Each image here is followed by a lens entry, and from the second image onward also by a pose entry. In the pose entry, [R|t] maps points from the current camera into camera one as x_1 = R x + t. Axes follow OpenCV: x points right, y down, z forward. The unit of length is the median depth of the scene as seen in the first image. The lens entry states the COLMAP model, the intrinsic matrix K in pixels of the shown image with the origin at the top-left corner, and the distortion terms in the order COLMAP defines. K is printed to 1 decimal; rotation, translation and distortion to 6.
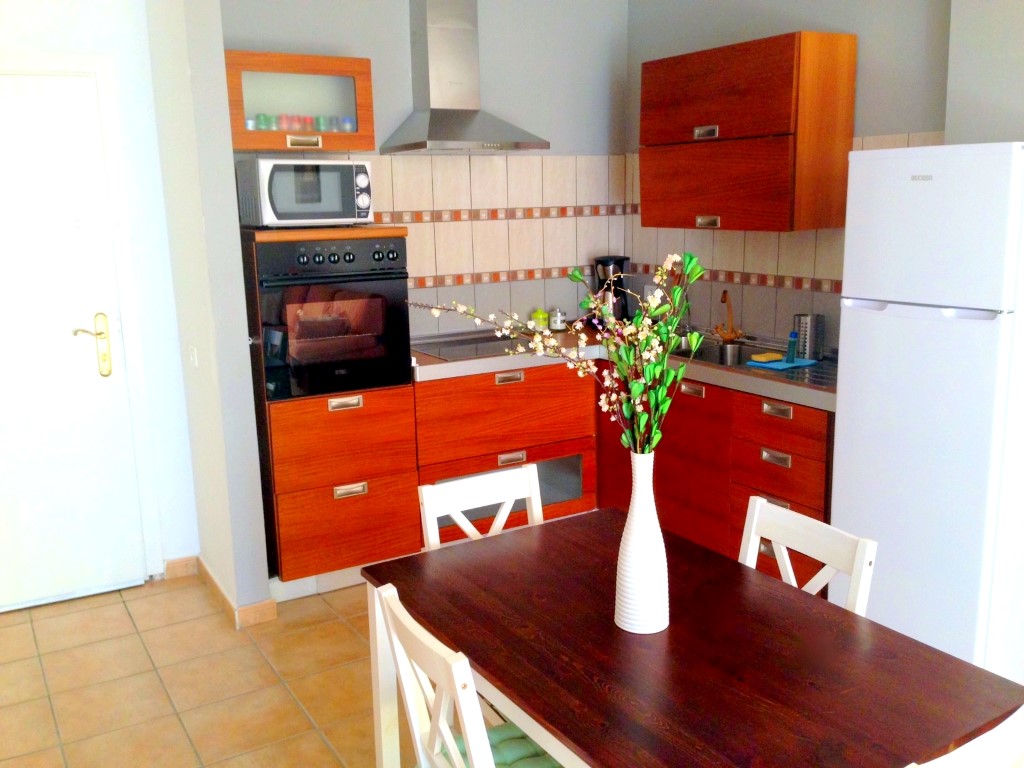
lens RADIAL K [[951.1, 0, 516.1], [0, 951.1, 384.7], [0, 0, 1]] dist [-0.001446, -0.016423]
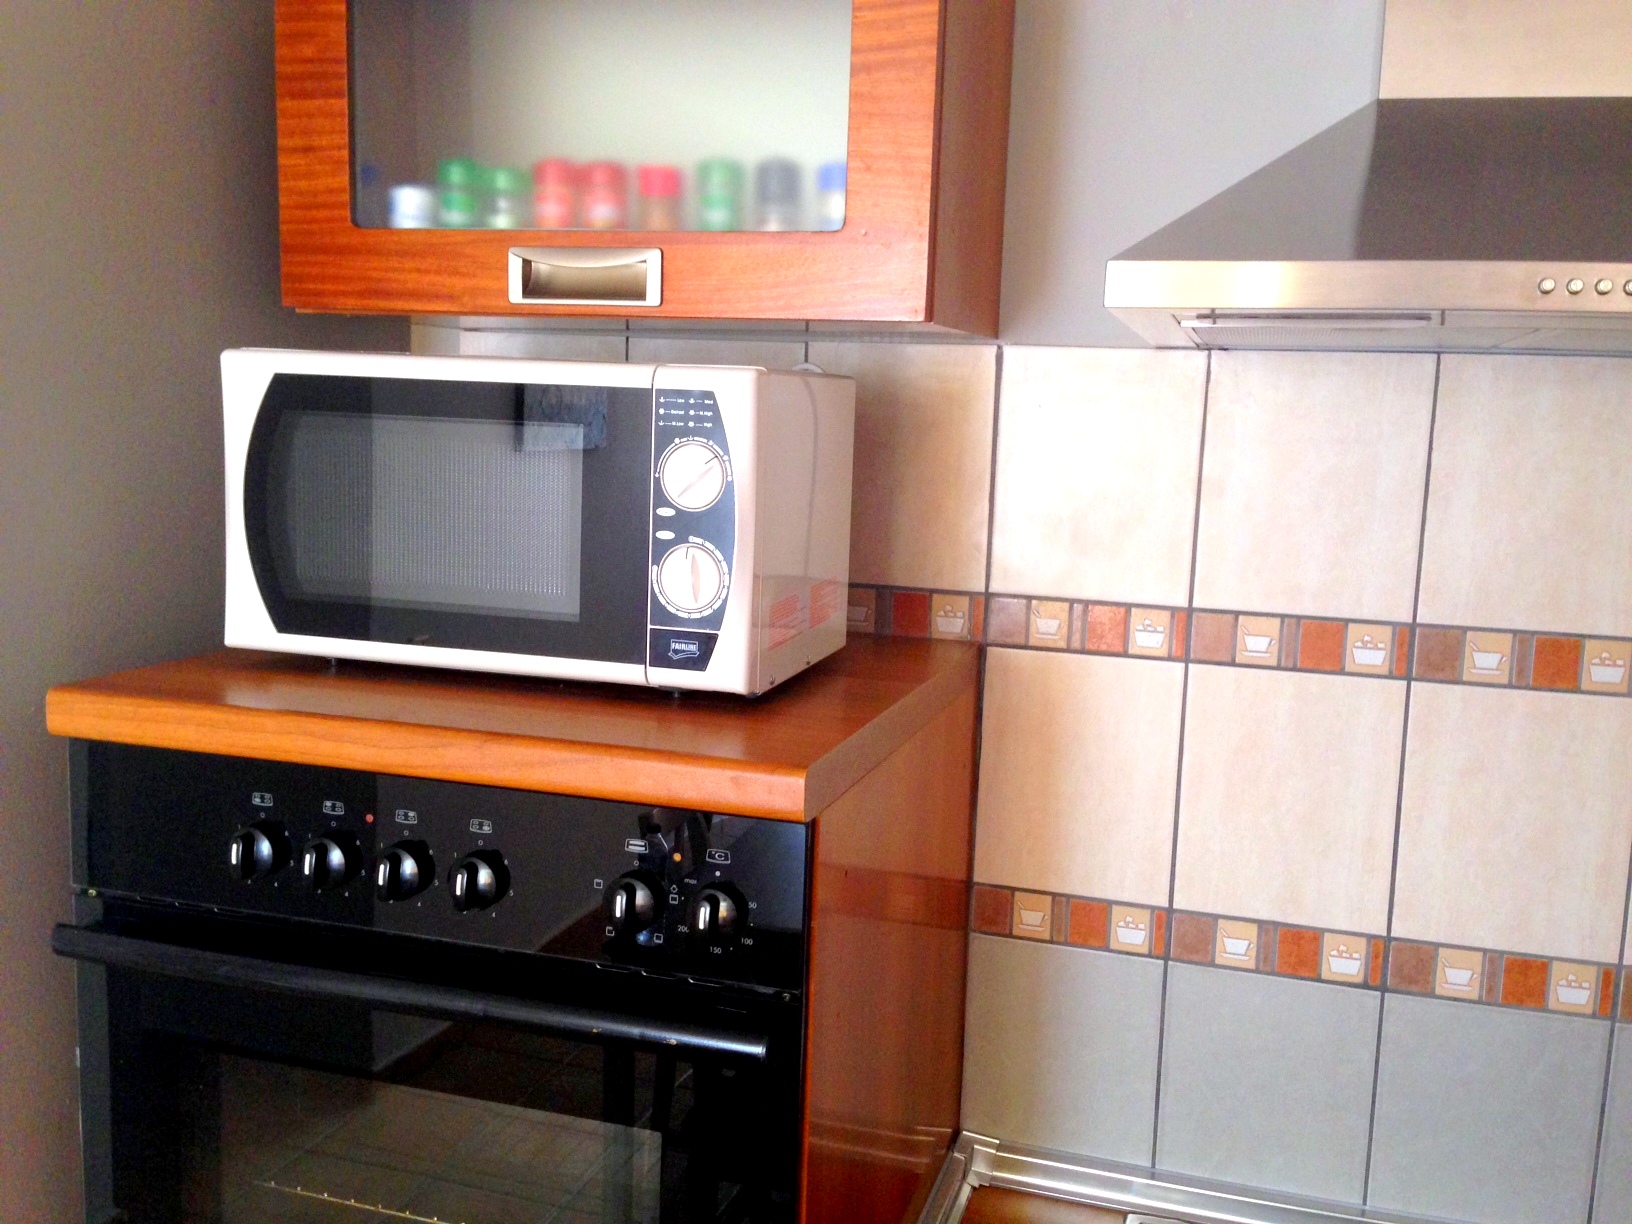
lens RADIAL K [[1515.8, 0, 822.5], [0, 1515.8, 613.1], [0, 0, 1]] dist [-0.001446, -0.016423]
pose [[0.668555, 0.136896, -0.730954, 0.076706], [-0.194082, 0.980966, 0.006205, -0.194468], [0.717890, 0.137716, 0.682399, 0.818416]]
